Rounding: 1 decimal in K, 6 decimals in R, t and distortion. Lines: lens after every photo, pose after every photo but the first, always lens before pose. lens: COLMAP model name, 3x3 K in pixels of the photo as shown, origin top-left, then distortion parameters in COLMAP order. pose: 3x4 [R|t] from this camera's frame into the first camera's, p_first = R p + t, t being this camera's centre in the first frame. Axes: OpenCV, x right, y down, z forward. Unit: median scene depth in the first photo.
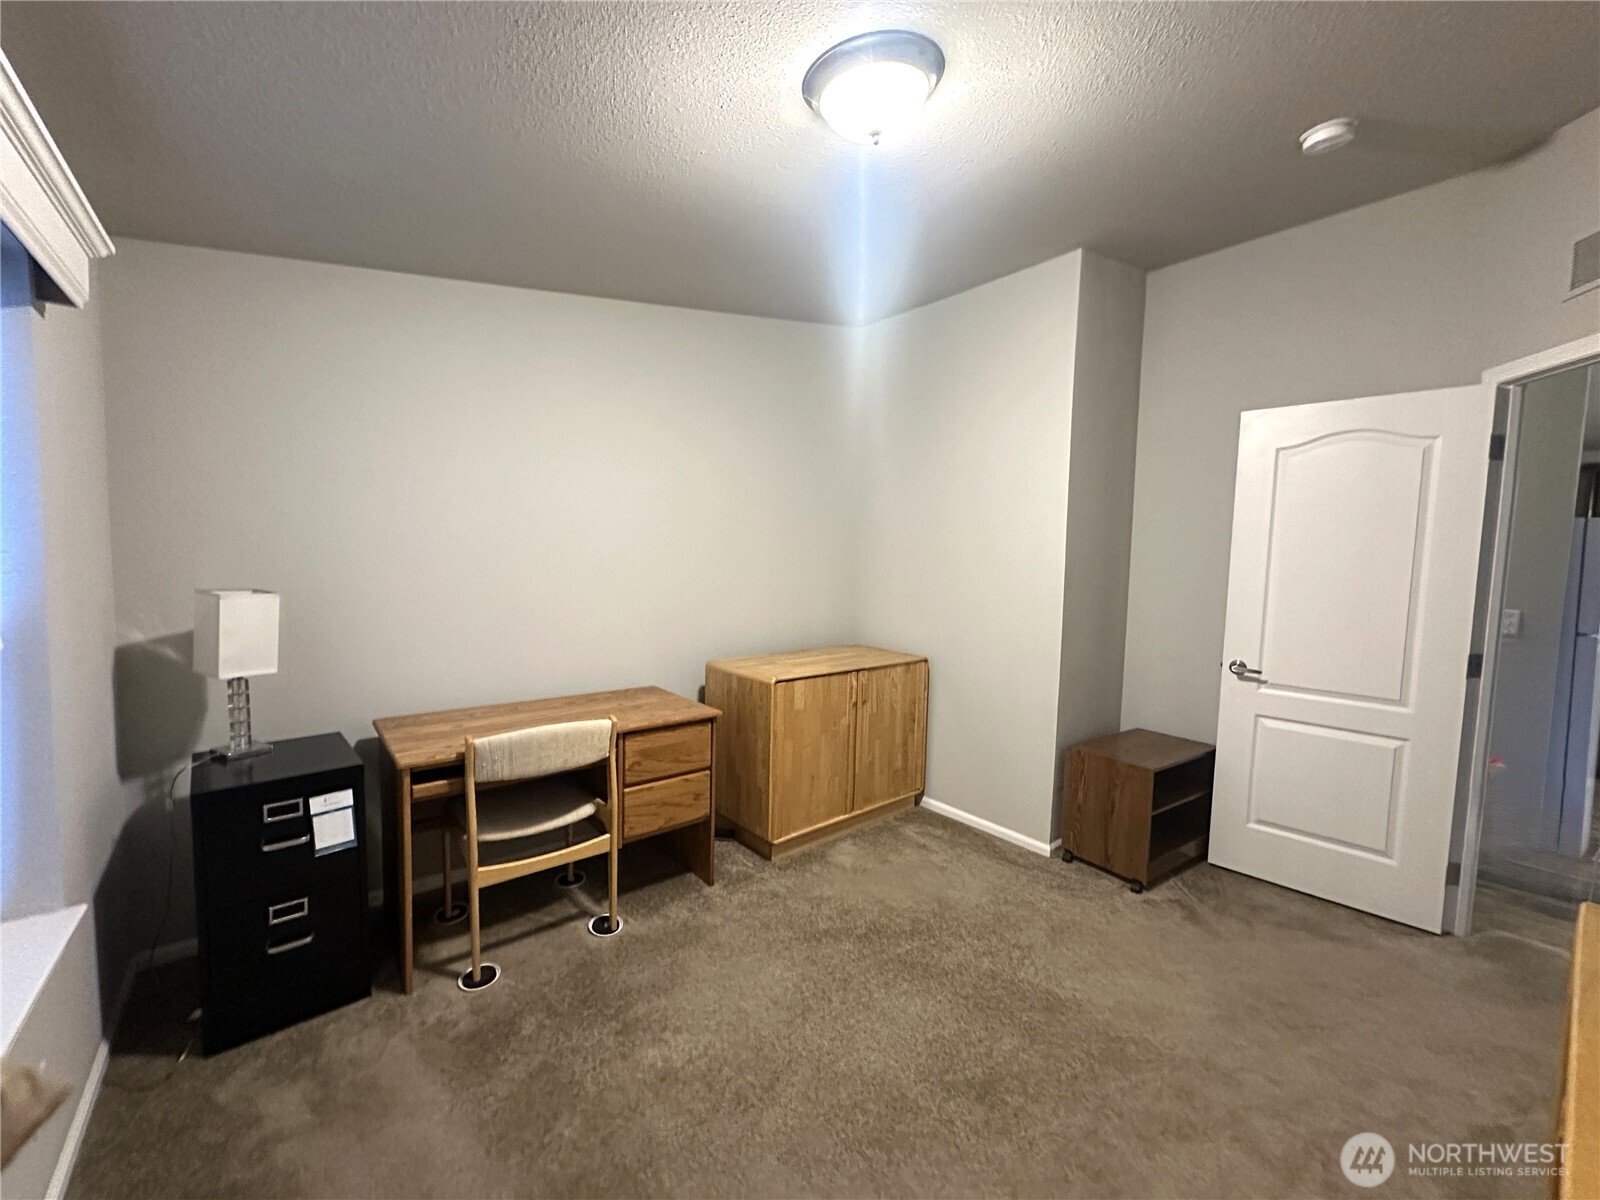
lens RADIAL K [[637.7, 0, 792.4], [0, 637.7, 602.9], [0, 0, 1]] dist [-0.001013, 0.000046]
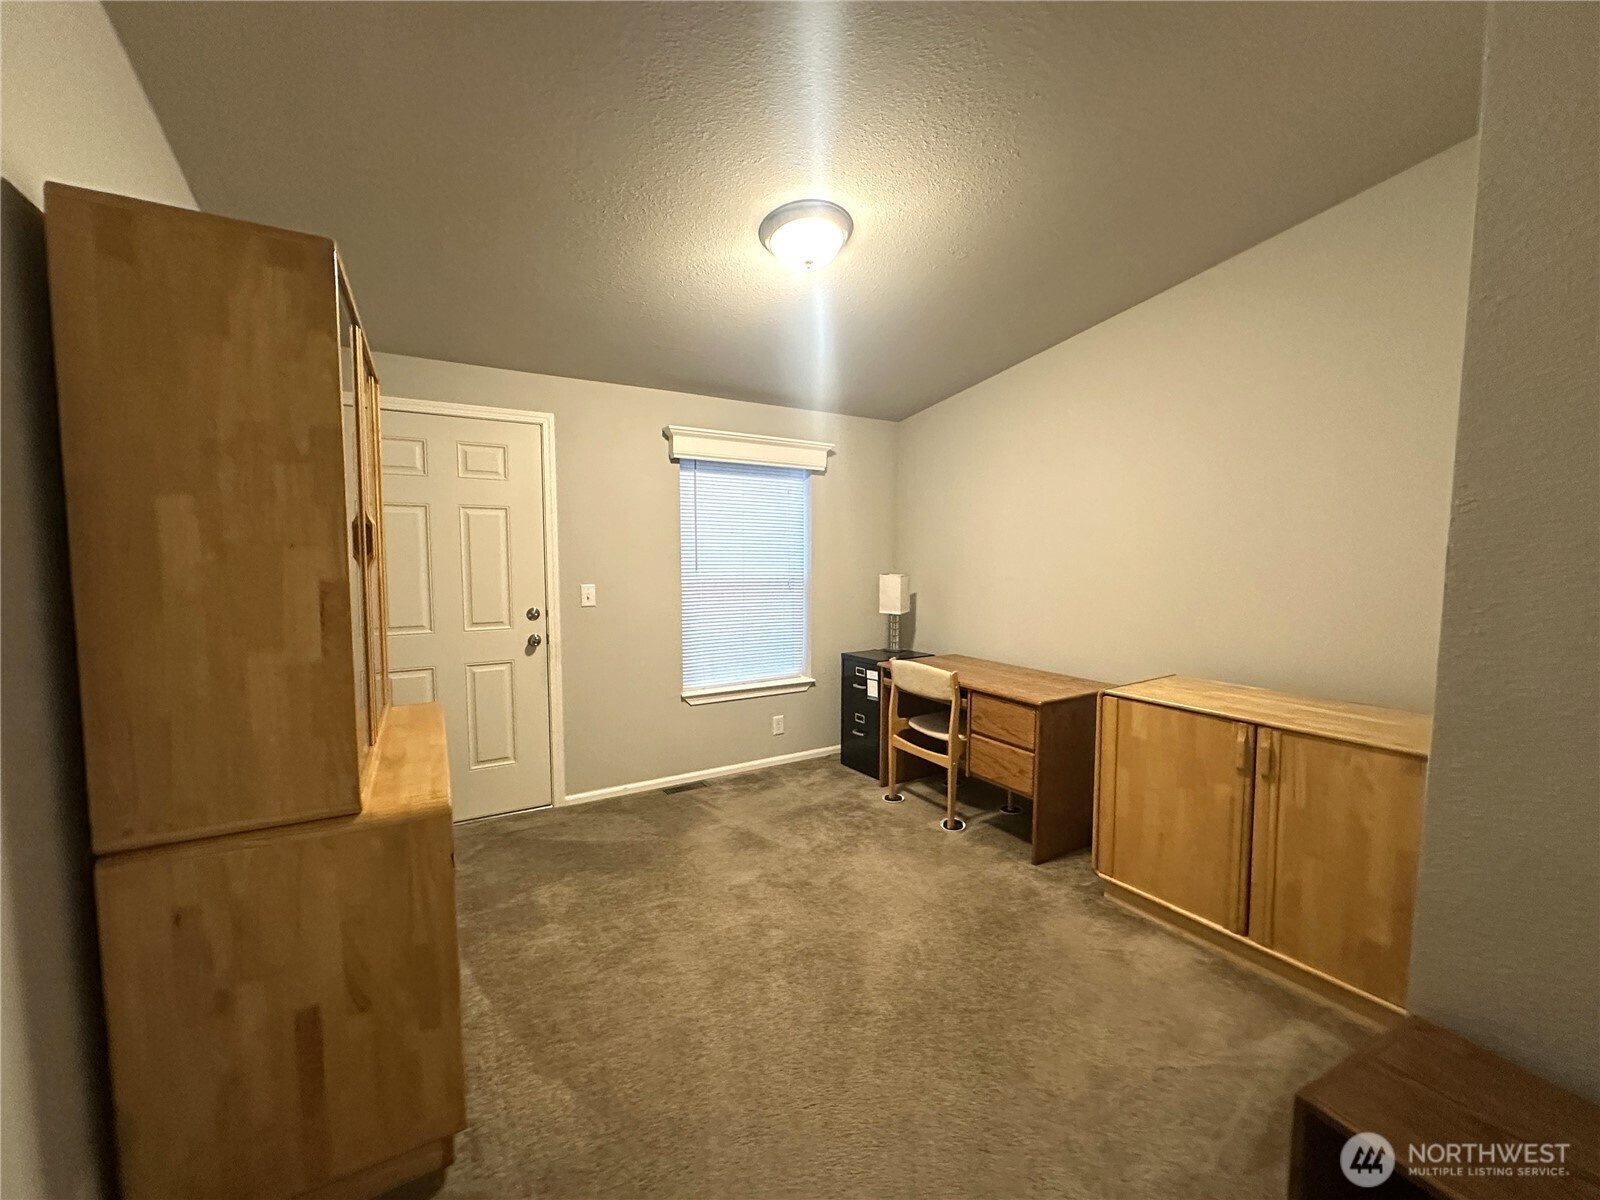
lens RADIAL K [[637.7, 0, 800.8], [0, 637.7, 598.0], [0, 0, 1]] dist [-0.001013, 0.000046]
pose [[-0.143278, 0.046486, -0.988590, 1.040198], [-0.078203, 0.995241, 0.058133, -0.031459], [0.986588, 0.085640, -0.138961, 0.793897]]
